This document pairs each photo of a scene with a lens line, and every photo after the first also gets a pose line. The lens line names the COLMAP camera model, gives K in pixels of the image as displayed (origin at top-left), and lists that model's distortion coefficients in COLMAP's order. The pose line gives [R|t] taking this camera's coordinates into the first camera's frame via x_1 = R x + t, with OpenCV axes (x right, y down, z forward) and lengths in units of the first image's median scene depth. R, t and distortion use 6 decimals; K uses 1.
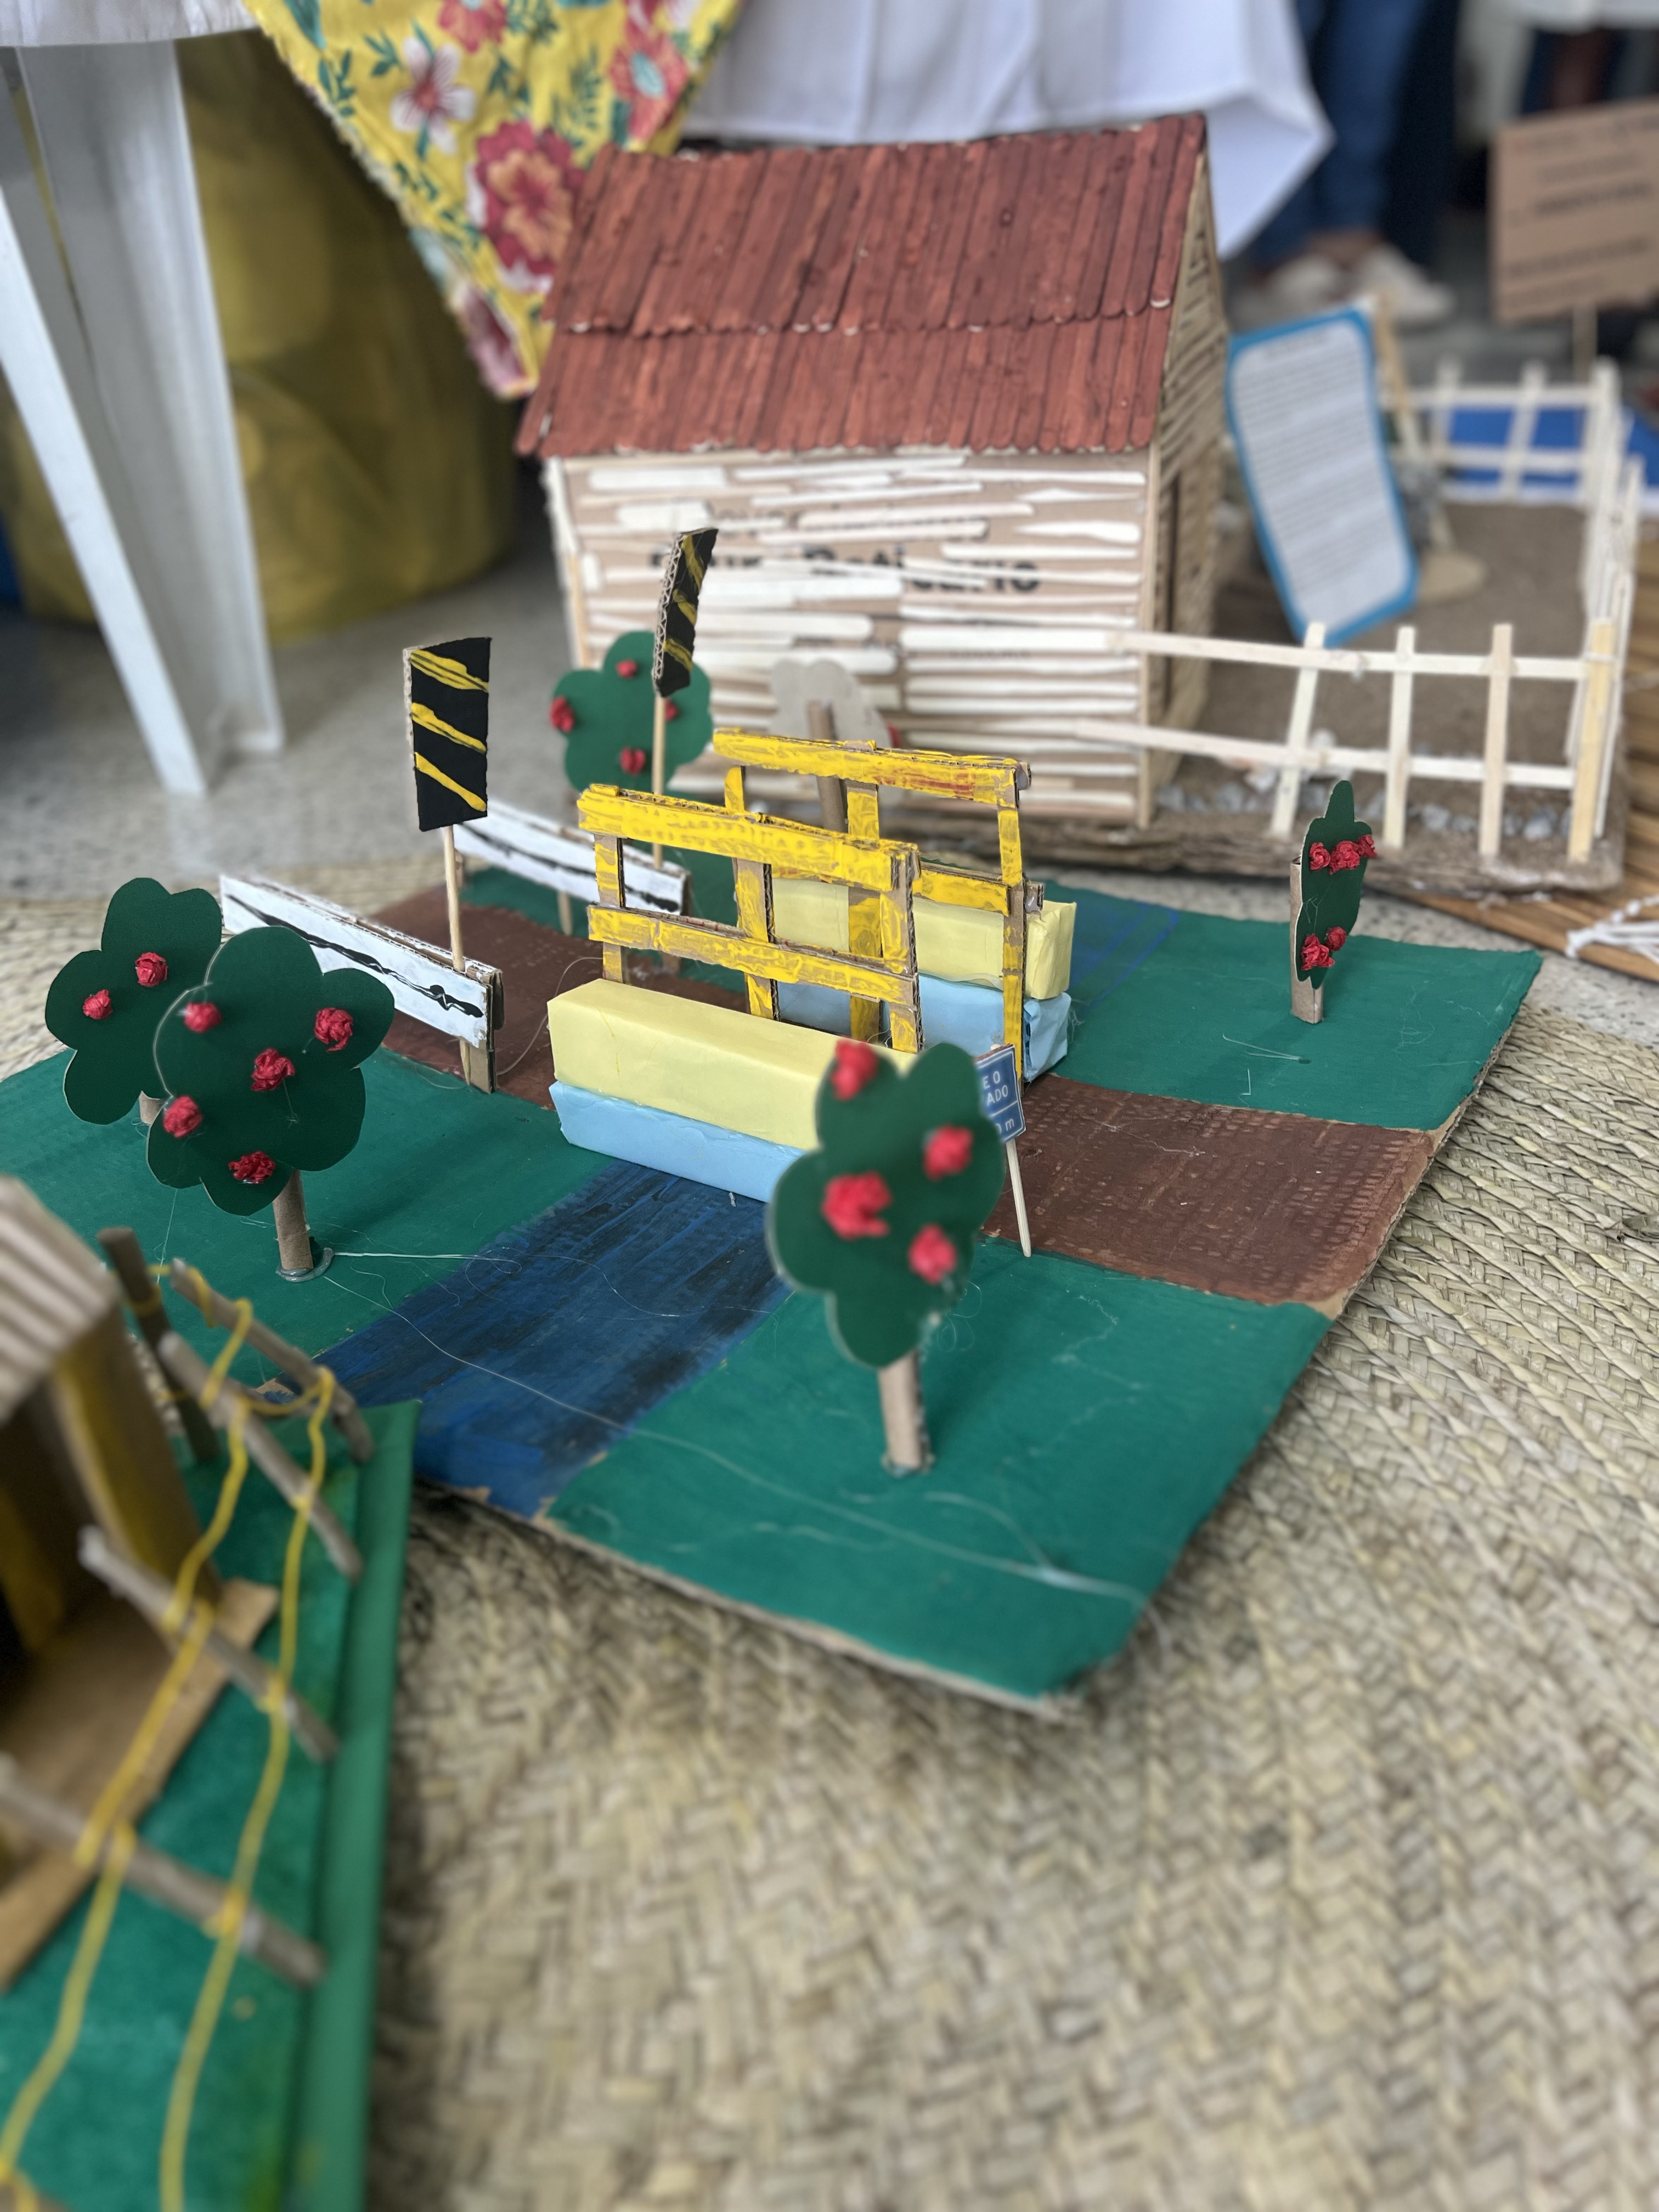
lens RADIAL K [[1682.2, 0, 801.6], [0, 1682.2, 1173.9], [0, 0, 1]] dist [0.000034, -0.027099]
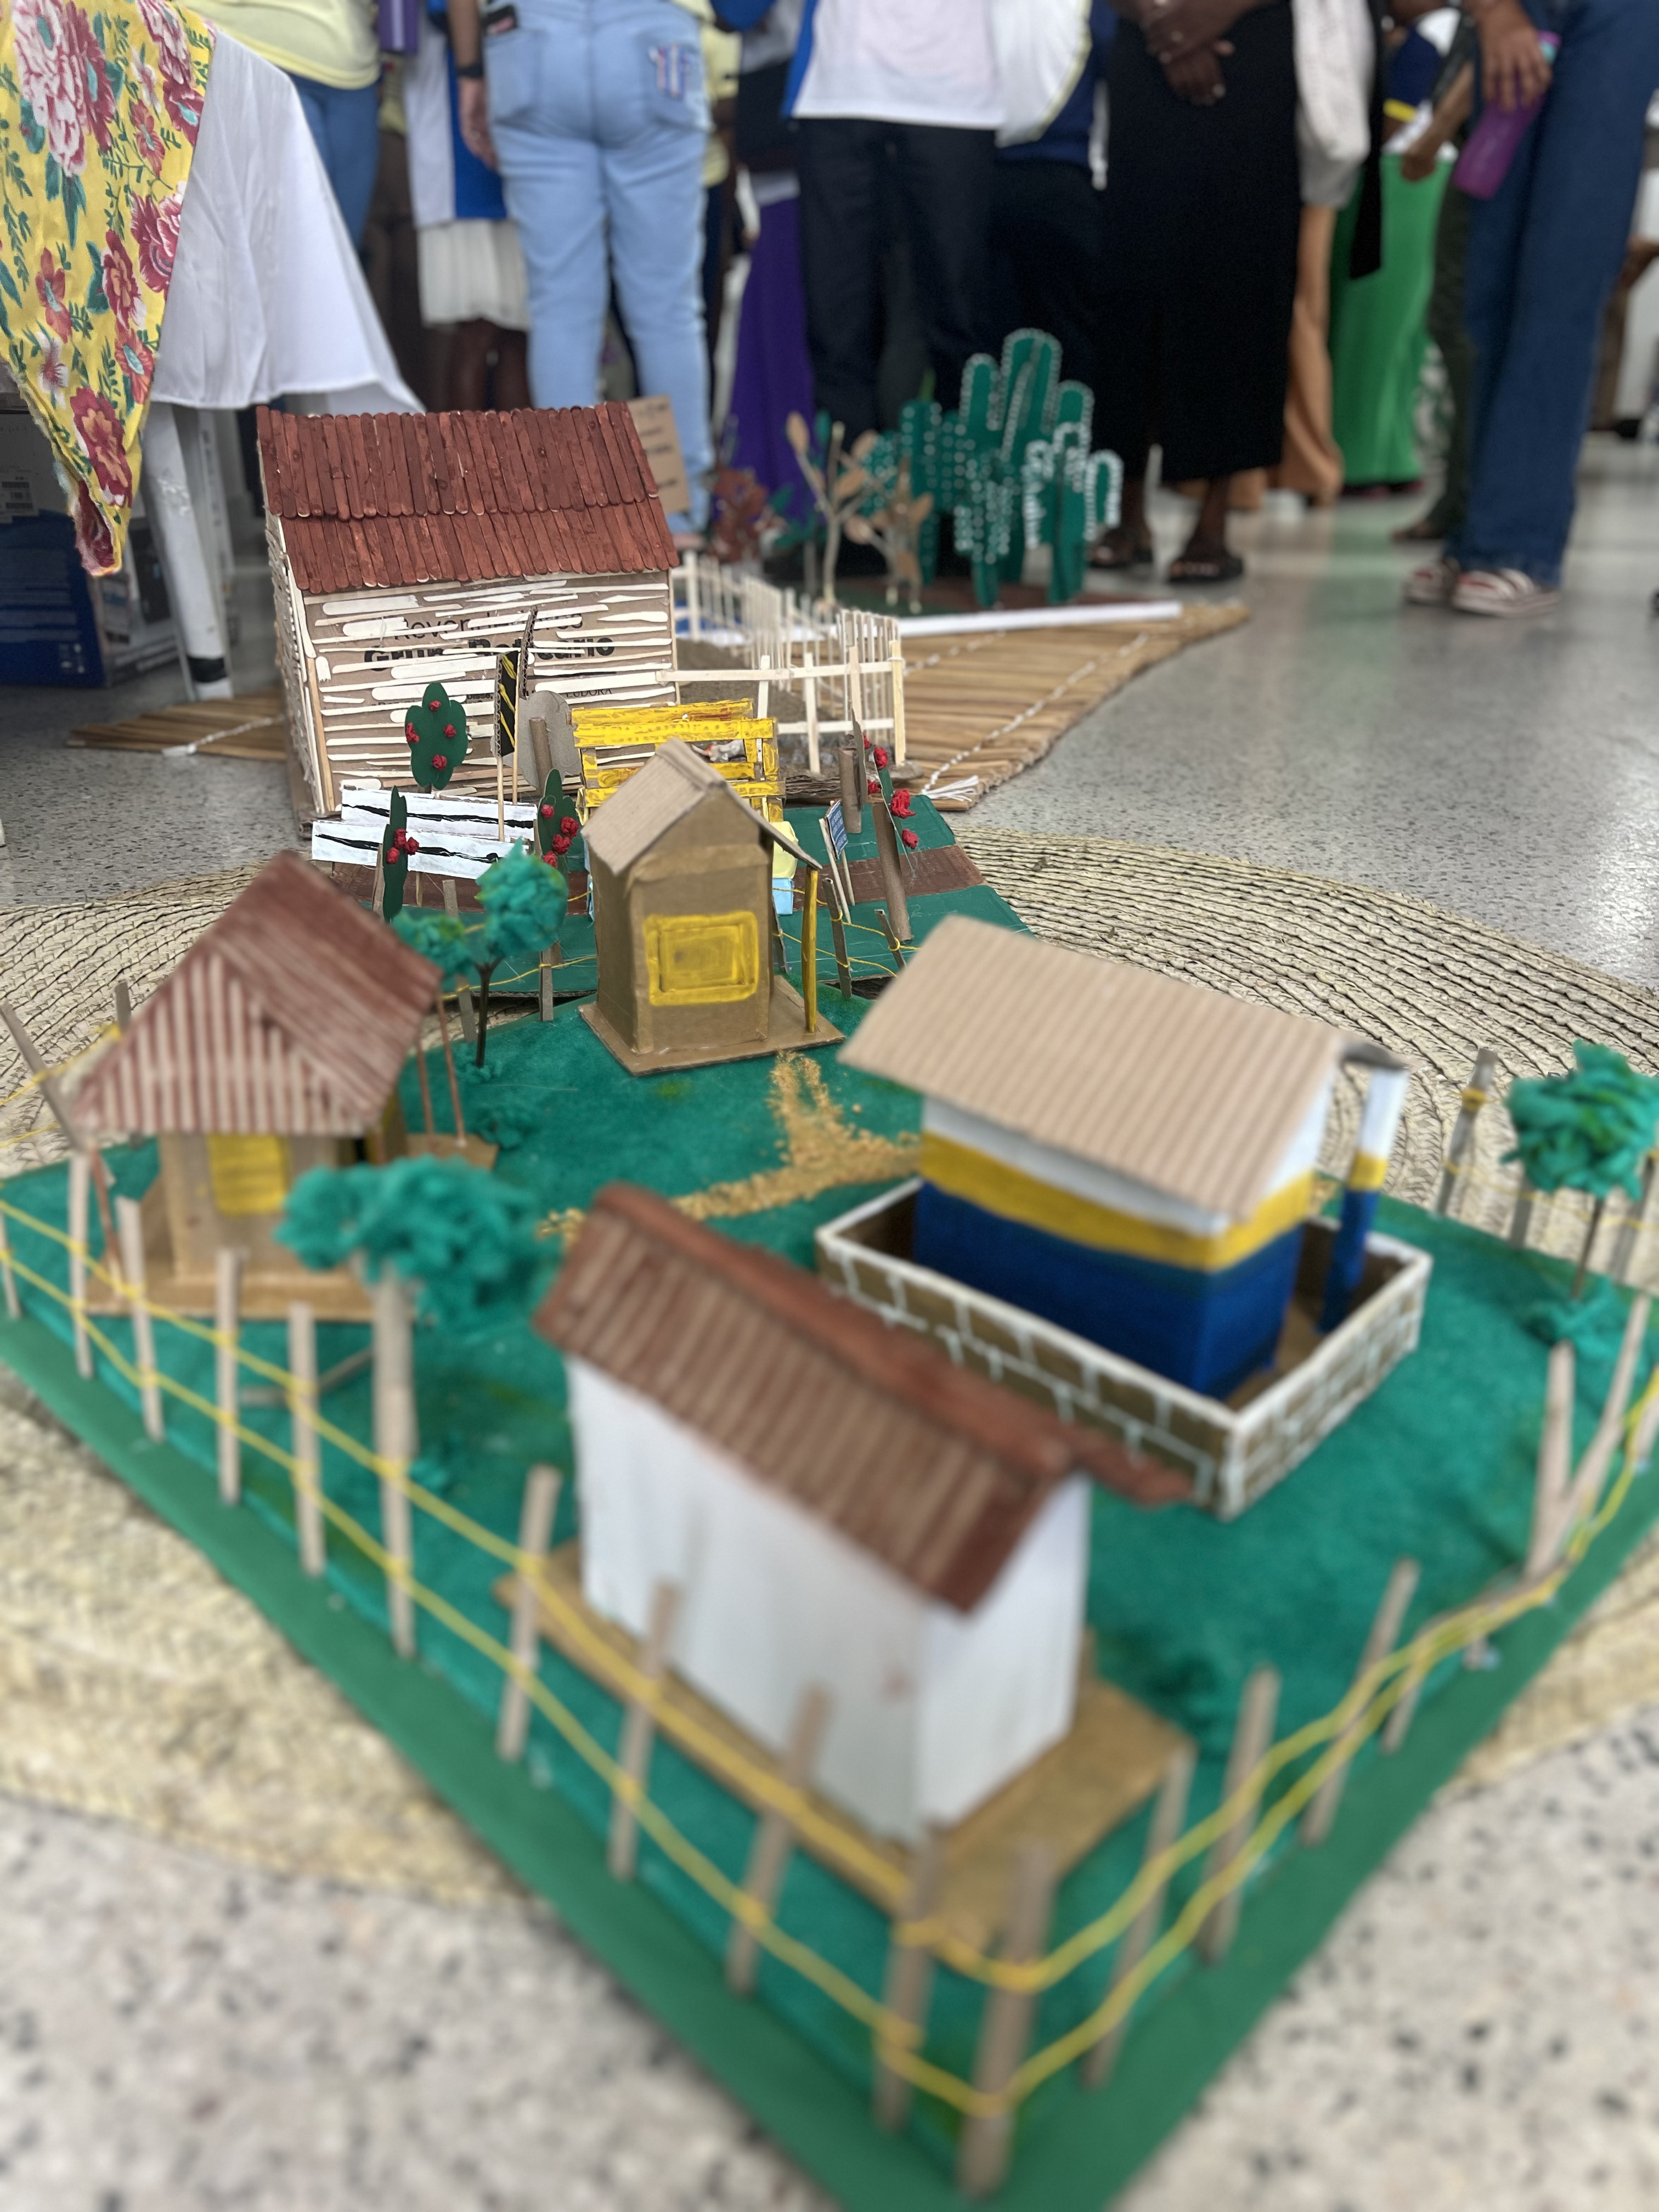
lens RADIAL K [[1687.4, 0, 844.1], [0, 1687.4, 1106.2], [0, 0, 1]] dist [0.040869, -0.075163]
pose [[0.795204, -0.213376, 0.567558, -0.755721], [0.302062, 0.951023, -0.065676, 0.283374], [-0.525747, 0.223663, 0.820710, -0.454319]]
